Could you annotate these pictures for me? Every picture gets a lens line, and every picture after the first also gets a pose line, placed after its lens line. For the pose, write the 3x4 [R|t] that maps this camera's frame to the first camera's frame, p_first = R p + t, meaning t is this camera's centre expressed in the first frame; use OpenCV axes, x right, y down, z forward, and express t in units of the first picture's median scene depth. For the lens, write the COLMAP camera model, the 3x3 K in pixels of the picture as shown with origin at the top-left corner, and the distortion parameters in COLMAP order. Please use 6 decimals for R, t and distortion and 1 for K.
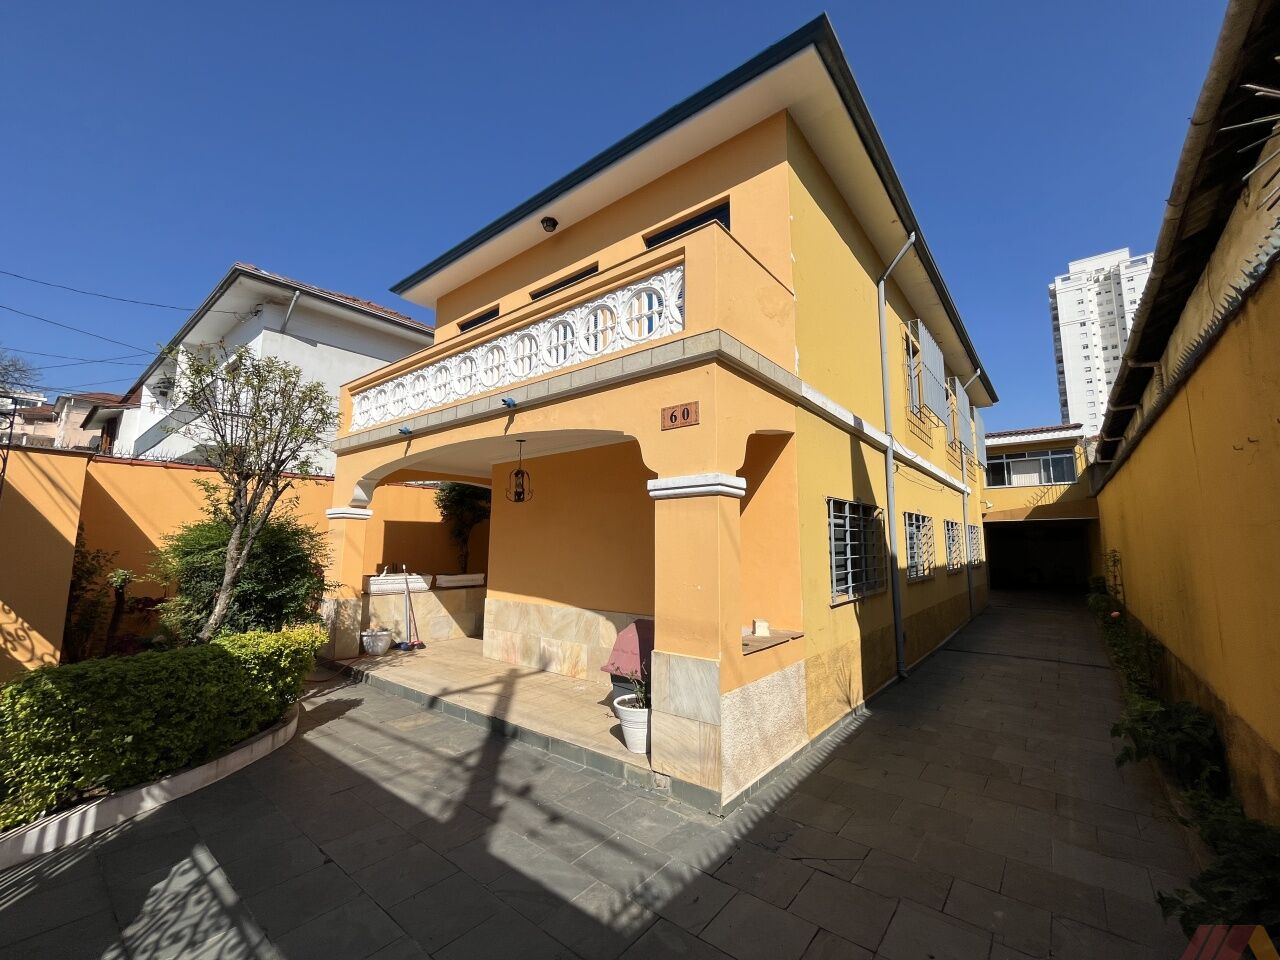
lens RADIAL K [[522.6, 0, 648.0], [0, 522.6, 471.5], [0, 0, 1]] dist [-0.004380, 0.000881]
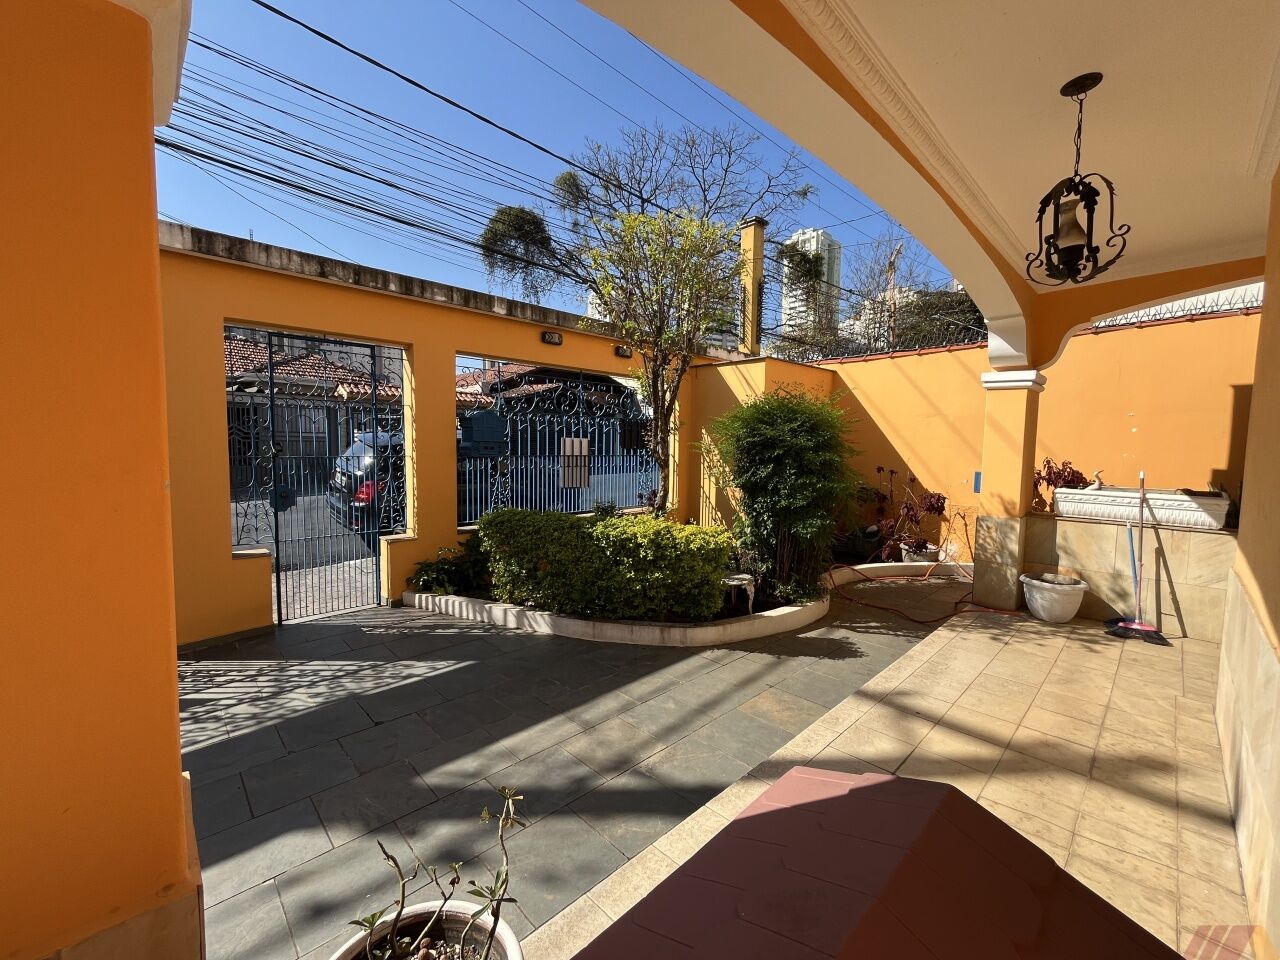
lens RADIAL K [[522.6, 0, 636.8], [0, 522.6, 484.4], [0, 0, 1]] dist [-0.004380, 0.000881]
pose [[-0.141288, 0.065857, -0.987776, 0.258410], [0.133946, 0.989881, 0.046838, 0.253266], [0.980865, -0.125691, -0.148680, 1.427447]]
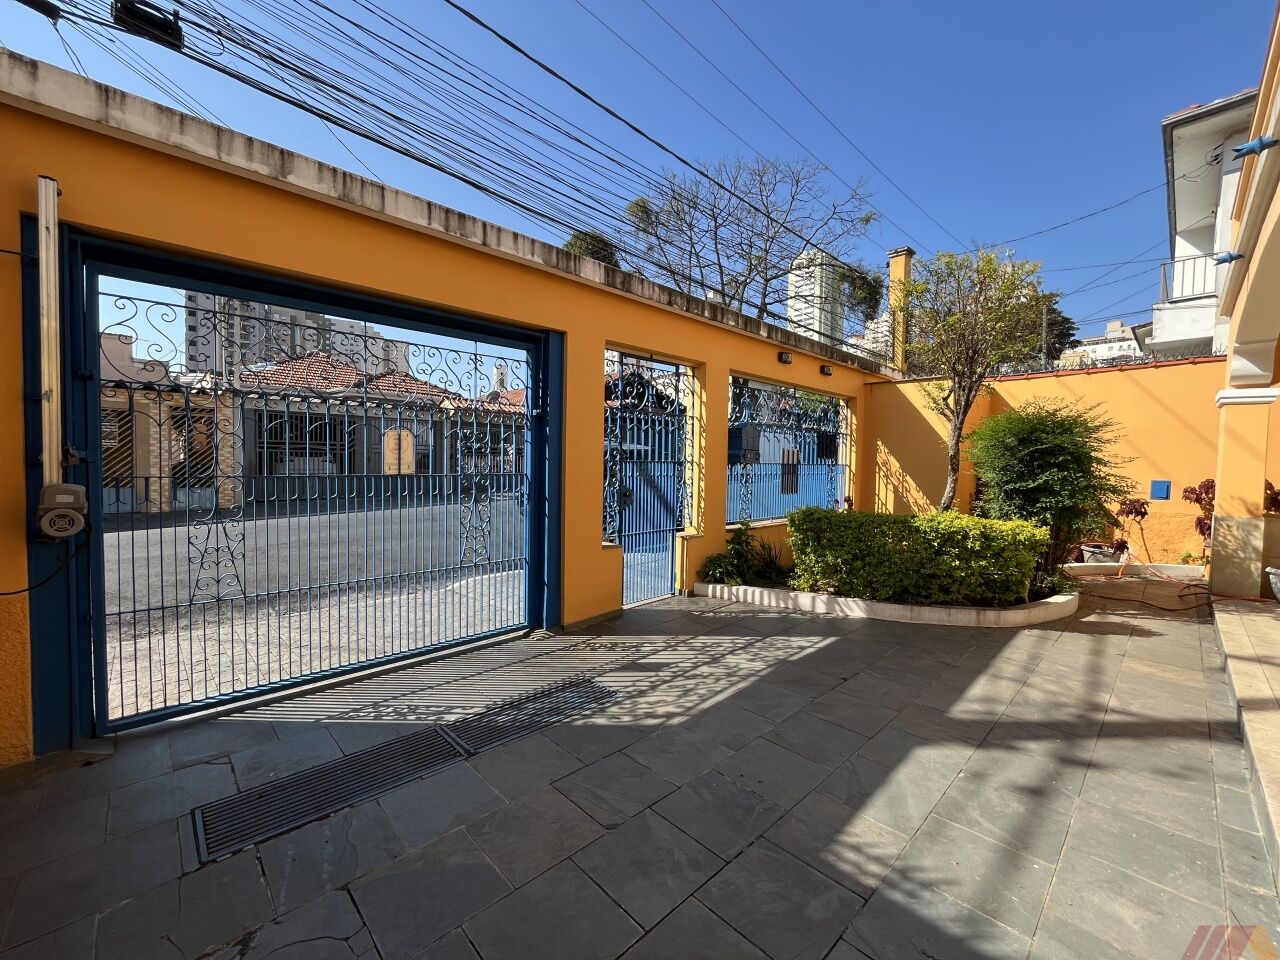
lens RADIAL K [[522.6, 0, 634.8], [0, 522.6, 484.1], [0, 0, 1]] dist [-0.004380, 0.000881]
pose [[-0.144063, 0.033095, -0.989015, 0.556794], [0.130468, 0.991351, 0.014168, 0.177819], [0.980930, -0.126994, -0.147135, 0.628583]]
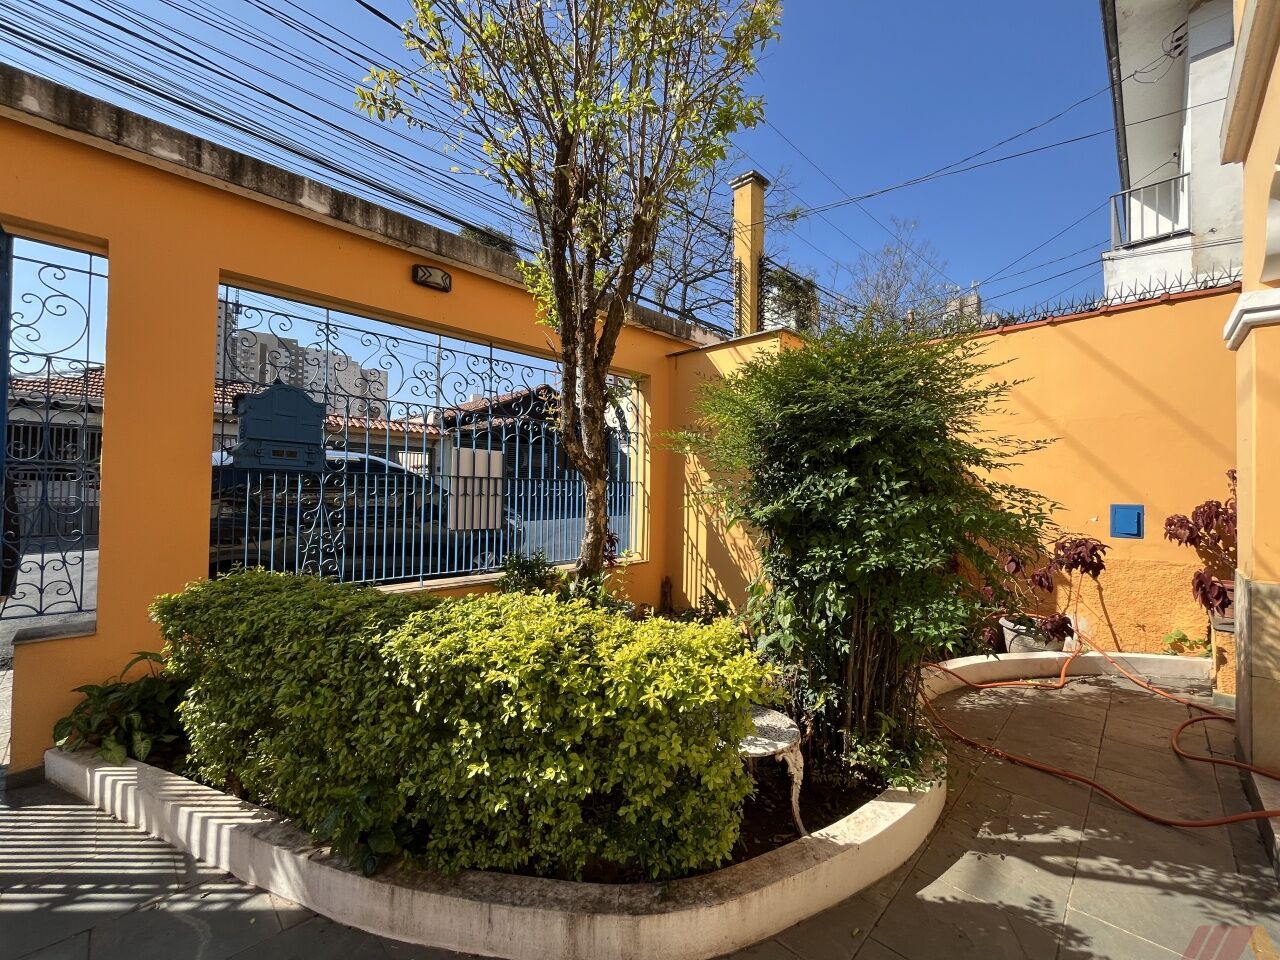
lens RADIAL K [[522.6, 0, 637.4], [0, 522.6, 482.8], [0, 0, 1]] dist [-0.004380, 0.000881]
pose [[-0.114379, -0.026252, -0.993090, -0.479506], [0.133438, 0.990186, -0.041543, 0.315878], [0.984435, -0.137267, -0.109754, 1.413804]]
